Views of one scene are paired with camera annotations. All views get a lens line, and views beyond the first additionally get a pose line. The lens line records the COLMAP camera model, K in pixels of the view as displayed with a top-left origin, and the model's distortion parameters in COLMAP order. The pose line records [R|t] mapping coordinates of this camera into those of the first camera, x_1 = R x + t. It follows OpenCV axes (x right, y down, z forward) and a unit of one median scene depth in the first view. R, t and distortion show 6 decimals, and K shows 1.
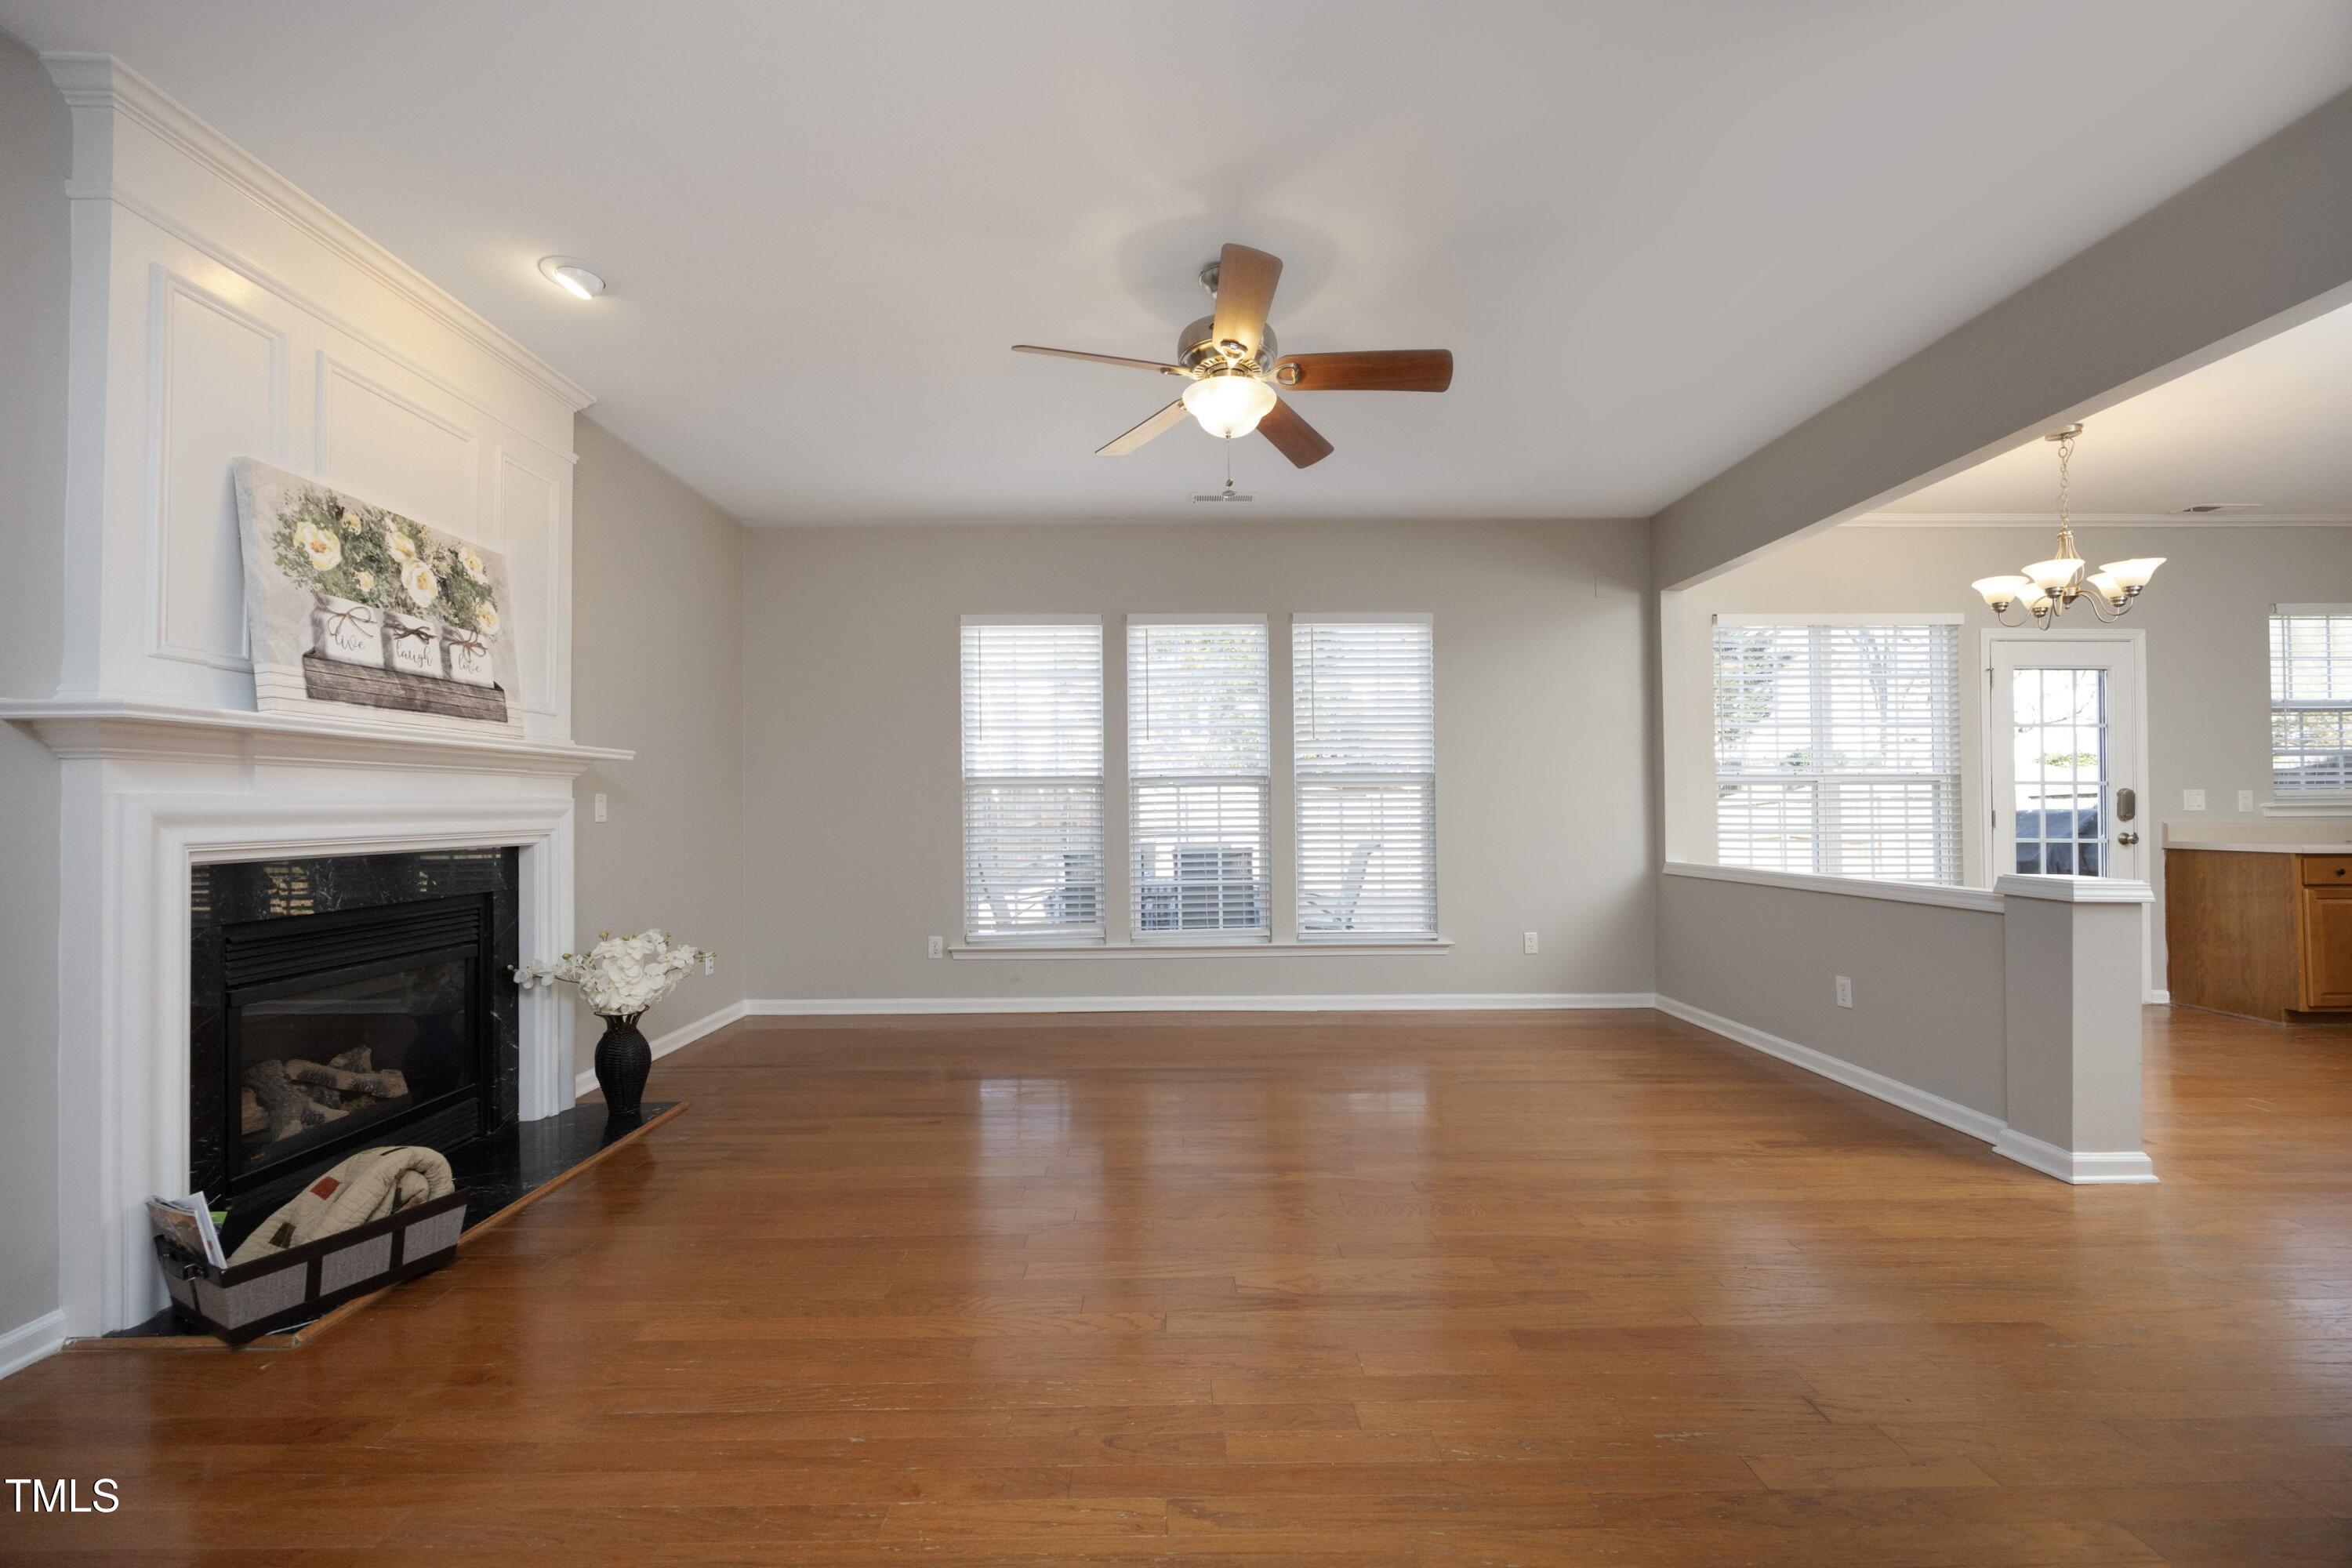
lens RADIAL K [[901.8, 0, 1181.2], [0, 901.8, 796.2], [0, 0, 1]] dist [-0.001897, -0.000673]
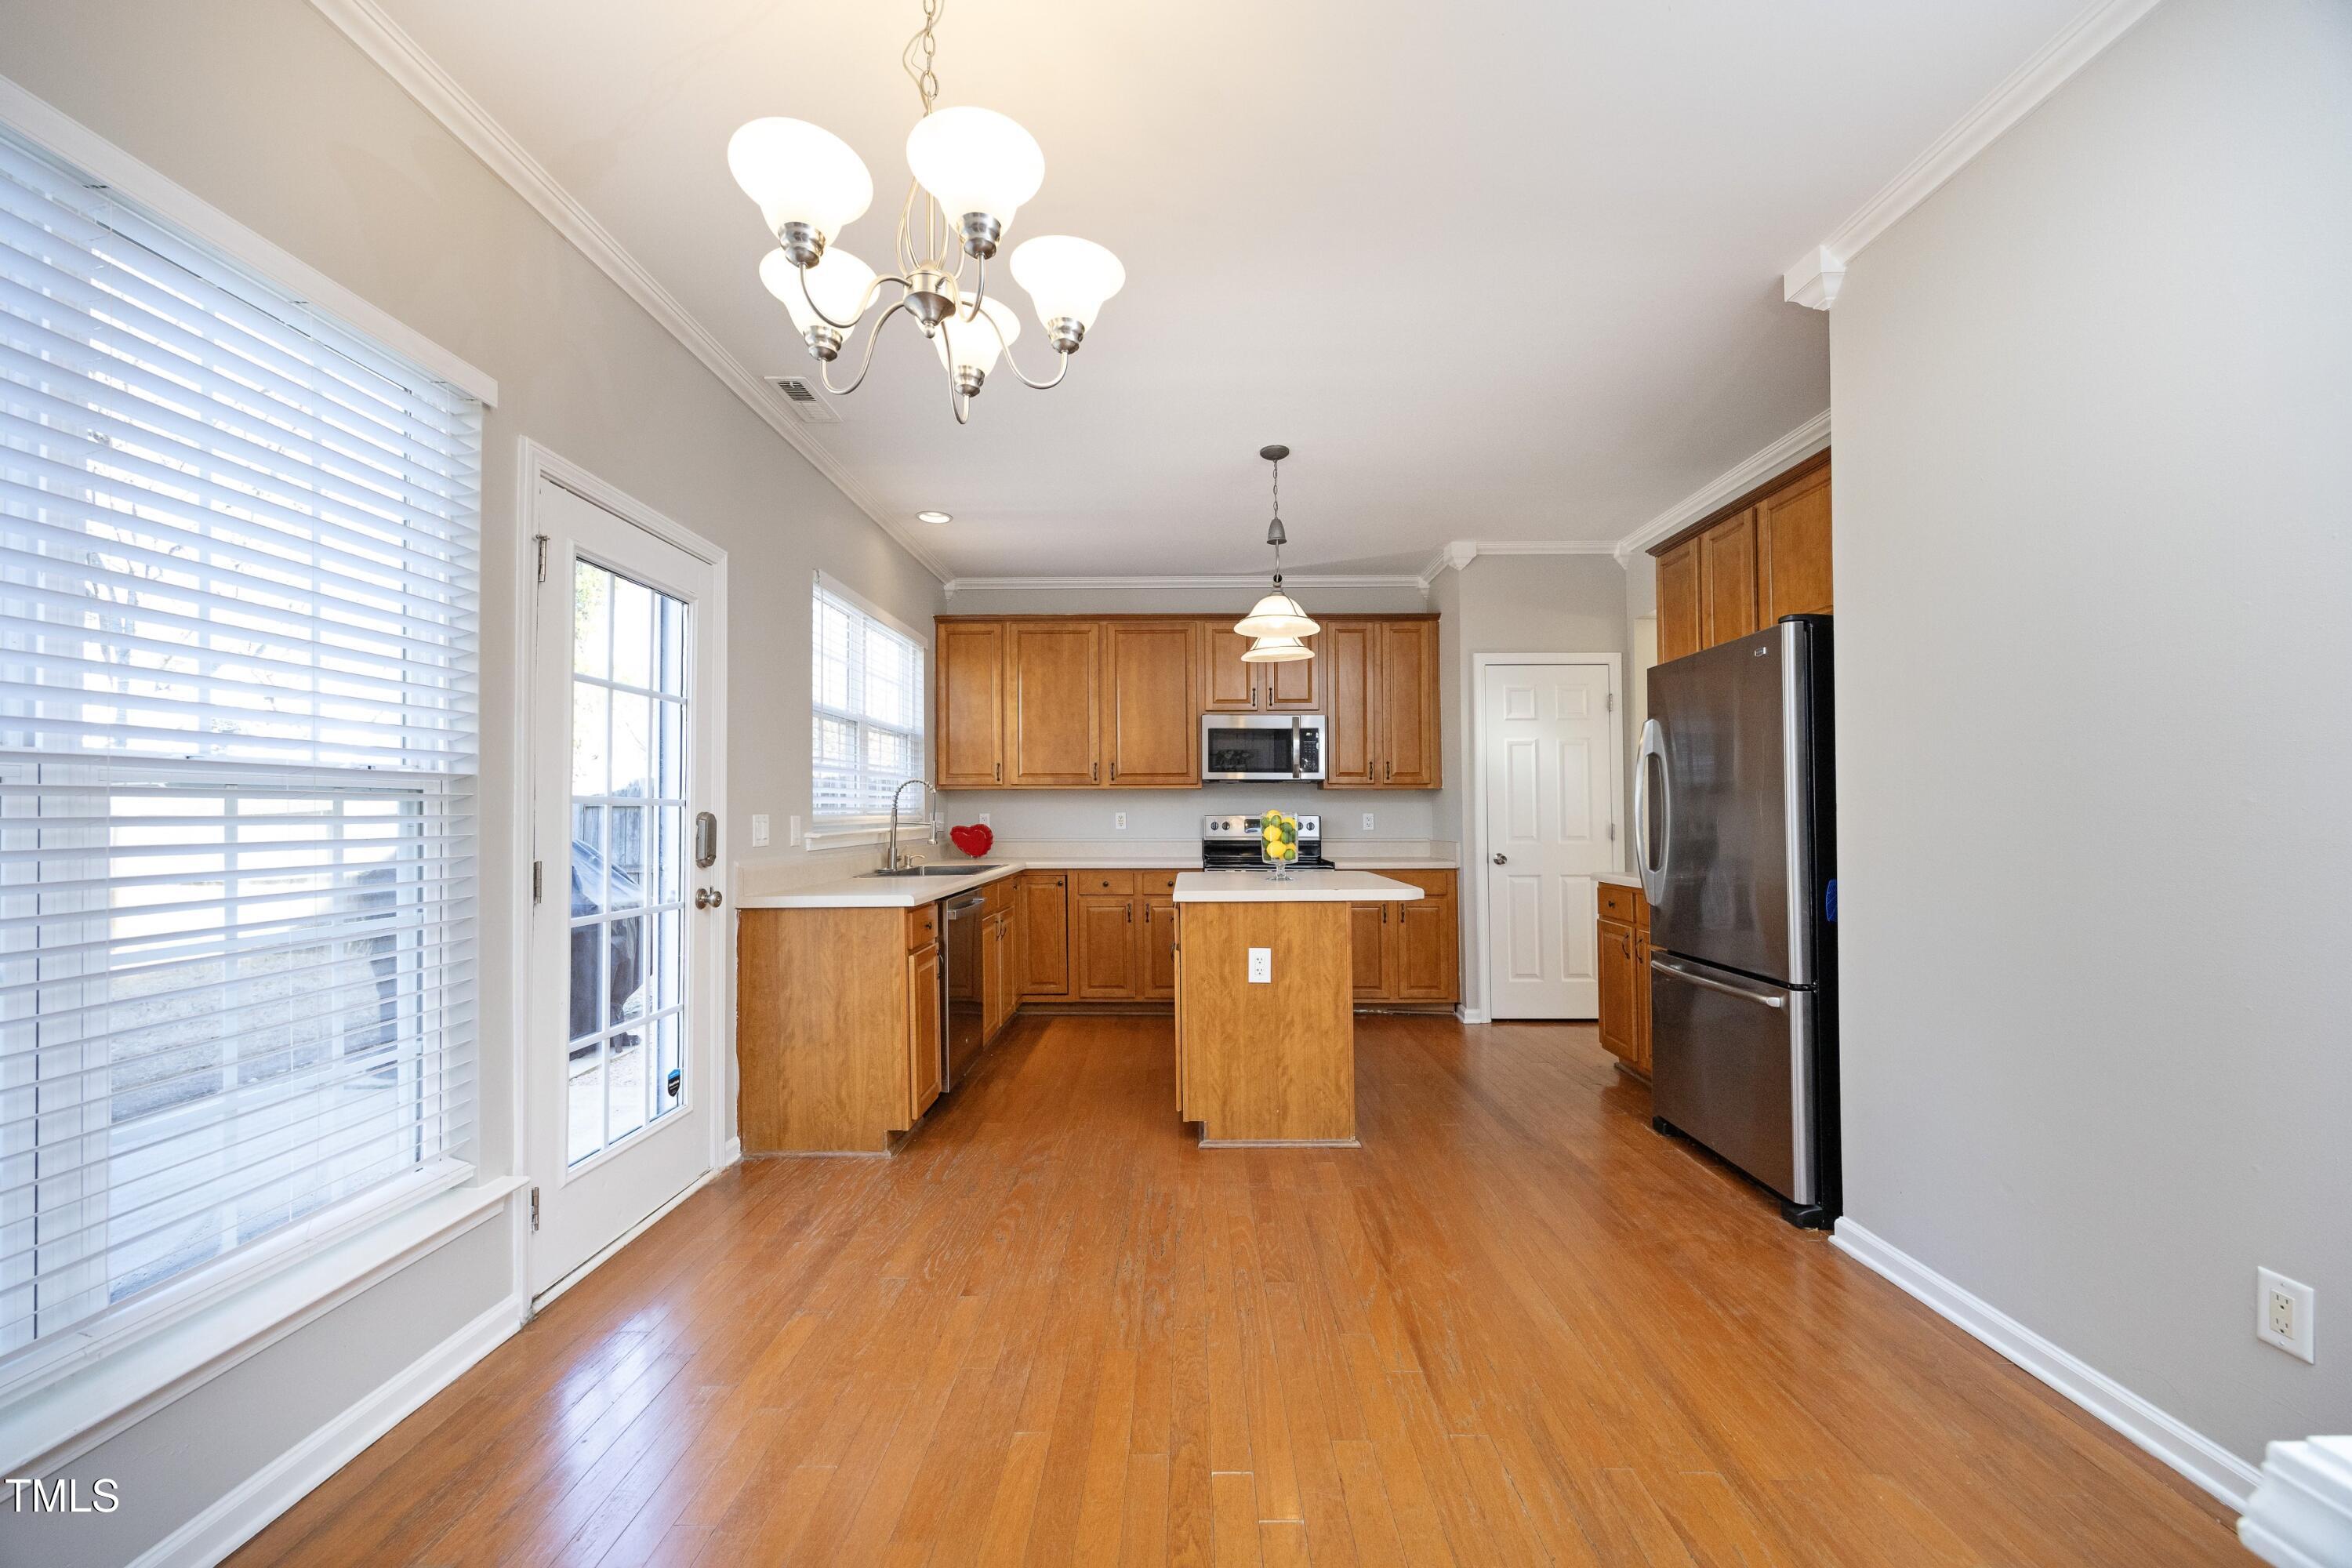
lens RADIAL K [[901.8, 0, 1181.2], [0, 901.8, 796.2], [0, 0, 1]] dist [-0.001897, -0.000673]
pose [[0.026745, 0.021723, 0.999406, 0.476409], [-0.008797, 0.999730, -0.021494, -0.009107], [-0.999604, -0.008217, 0.026929, 0.678428]]
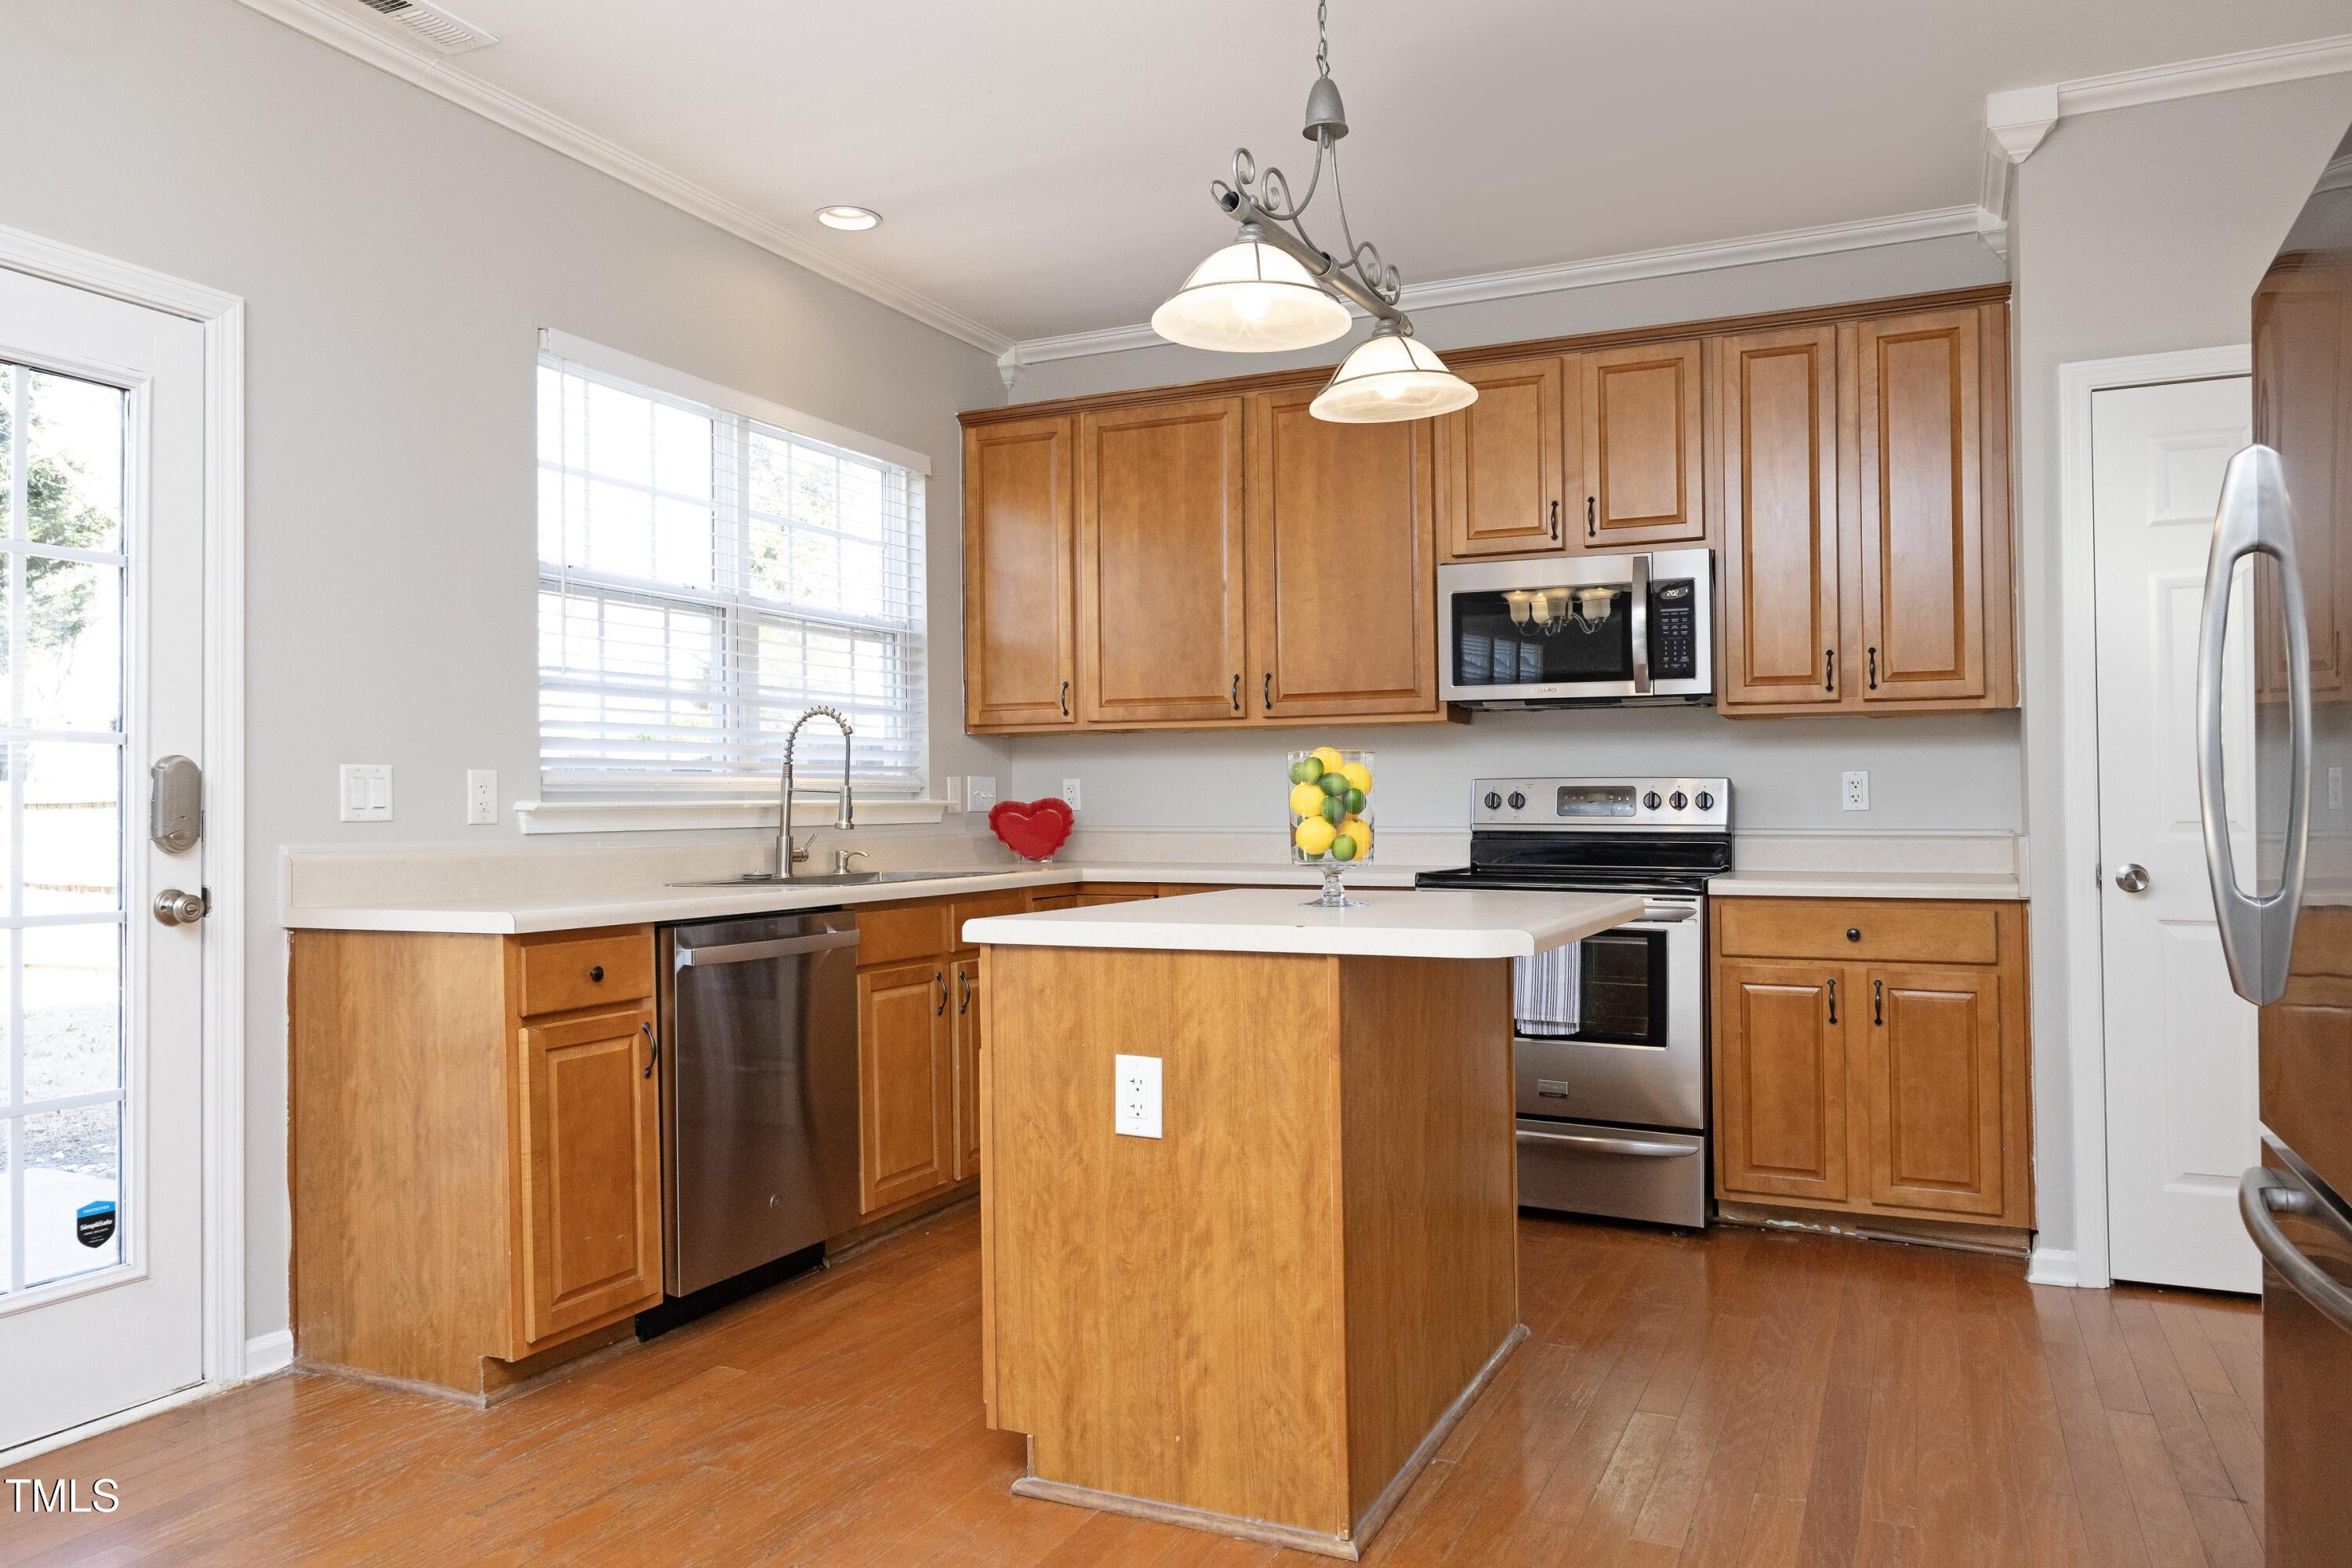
lens RADIAL K [[1598.1, 0, 1176.0], [0, 1598.1, 784.0], [0, 0, 1]] dist [-0.002376, -0.002818]
pose [[0.435628, 0.013820, 0.900021, 0.682721], [-0.006699, 0.999904, -0.012111, 0.006779], [-0.900102, -0.000753, 0.435678, 0.413103]]
